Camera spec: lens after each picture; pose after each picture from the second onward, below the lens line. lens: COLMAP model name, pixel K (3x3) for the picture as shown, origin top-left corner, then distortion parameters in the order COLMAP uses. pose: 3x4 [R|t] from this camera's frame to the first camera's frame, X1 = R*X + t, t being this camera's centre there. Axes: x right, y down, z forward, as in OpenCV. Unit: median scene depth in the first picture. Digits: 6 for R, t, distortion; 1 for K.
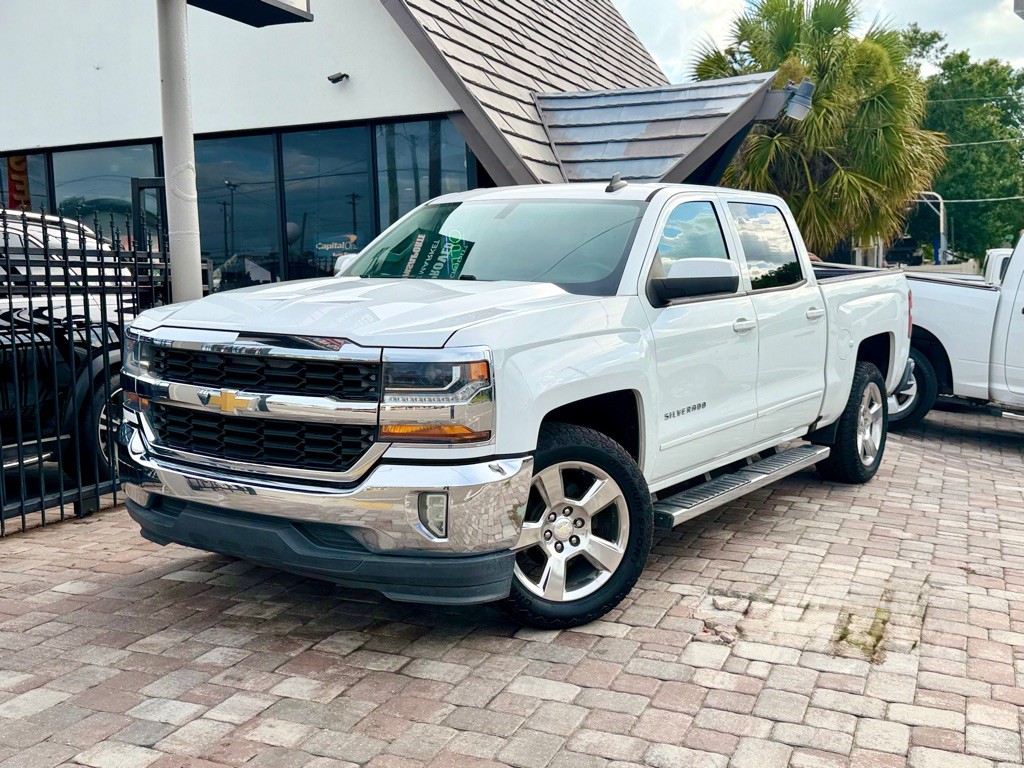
lens RADIAL K [[1151.4, 0, 505.0], [0, 1151.4, 382.3], [0, 0, 1]] dist [0.055975, 0.000000]
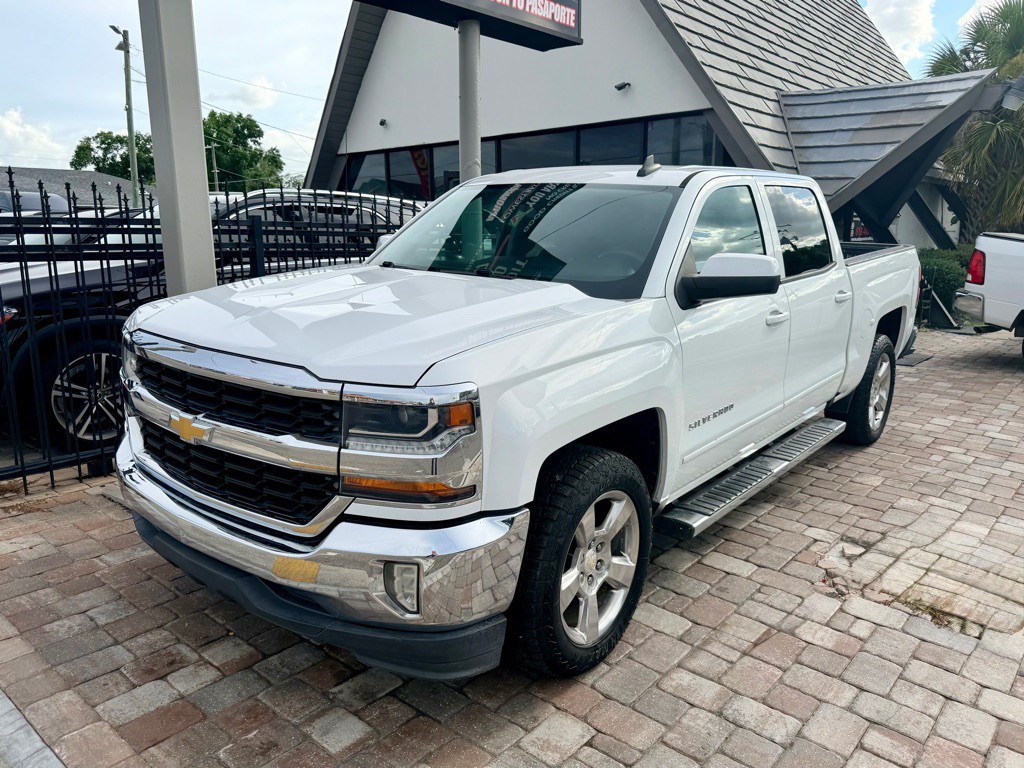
lens RADIAL K [[787.1, 0, 505.7], [0, 787.1, 383.4], [0, 0, 1]] dist [-0.007843, 0.005664]
pose [[0.947140, 0.081241, -0.310364, 0.092354], [-0.047057, 0.992123, 0.116093, -0.051651], [0.317350, -0.095351, 0.943502, 0.164733]]
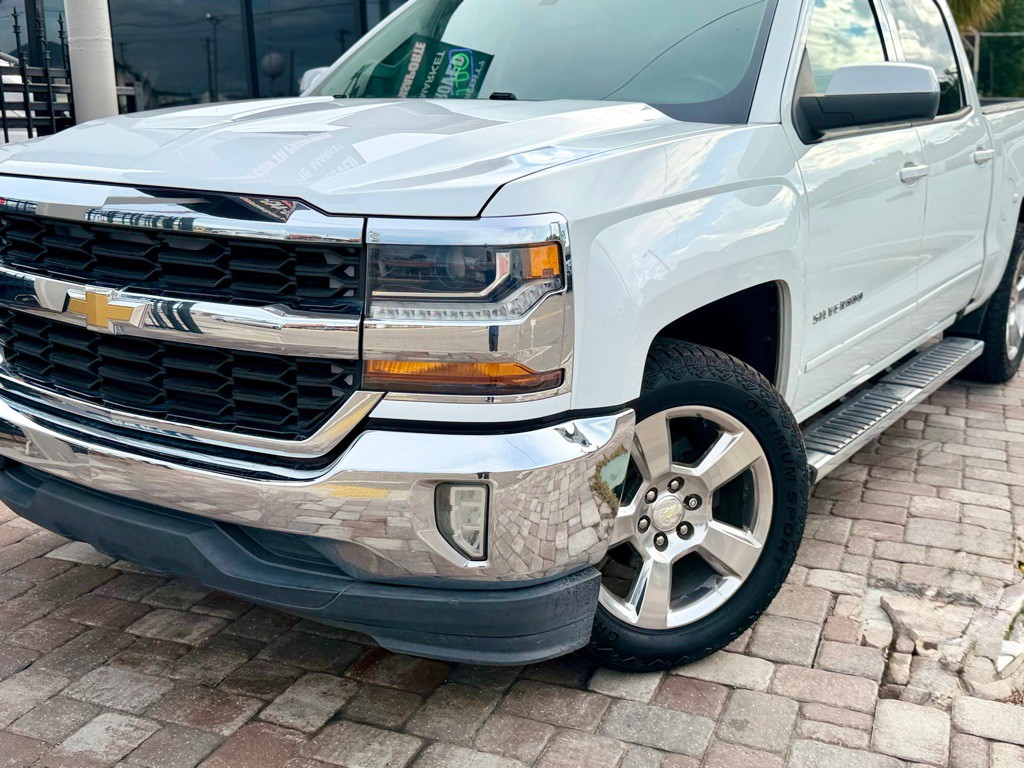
lens RADIAL K [[1161.0, 0, 504.6], [0, 1161.0, 391.2], [0, 0, 1]] dist [0.031066, 0.000000]
pose [[0.999997, 0.000513, 0.002483, -0.035019], [-0.000848, 0.990572, 0.136993, -0.019429], [-0.002389, -0.136995, 0.990569, 0.367620]]
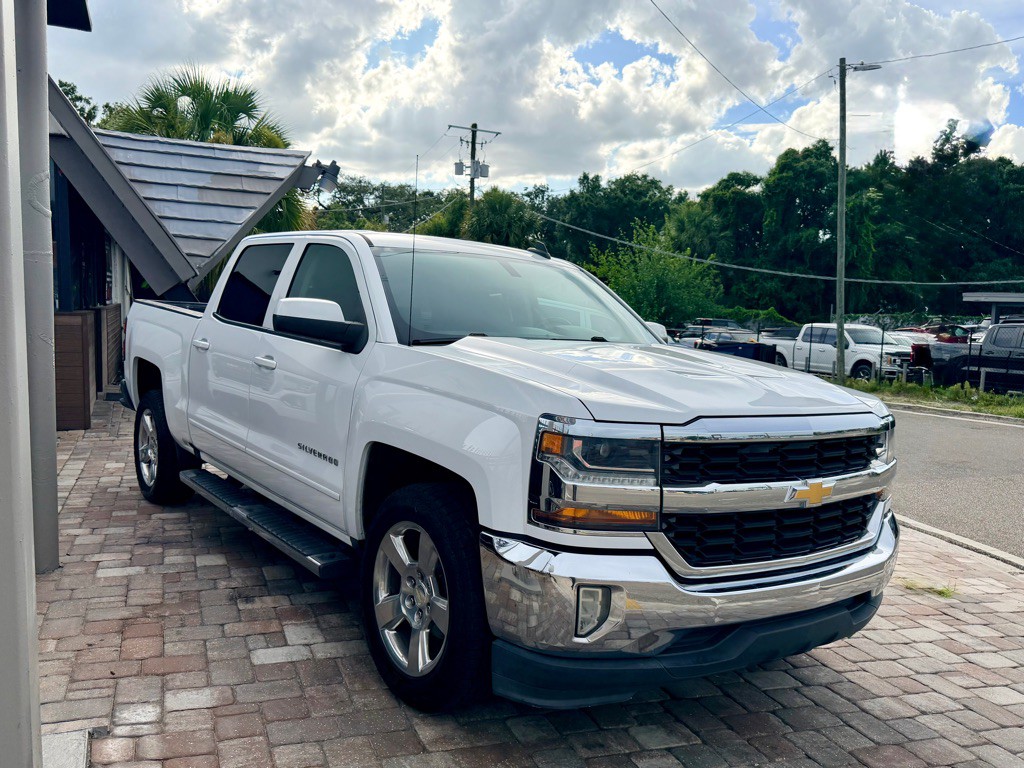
lens RADIAL K [[849.0, 0, 518.5], [0, 849.0, 388.0], [0, 0, 1]] dist [0.080044, -0.097363]
pose [[0.718104, -0.014128, 0.695792, -0.641850], [0.007477, 0.999893, 0.012587, -0.048645], [-0.695895, -0.003836, 0.718133, 0.422968]]
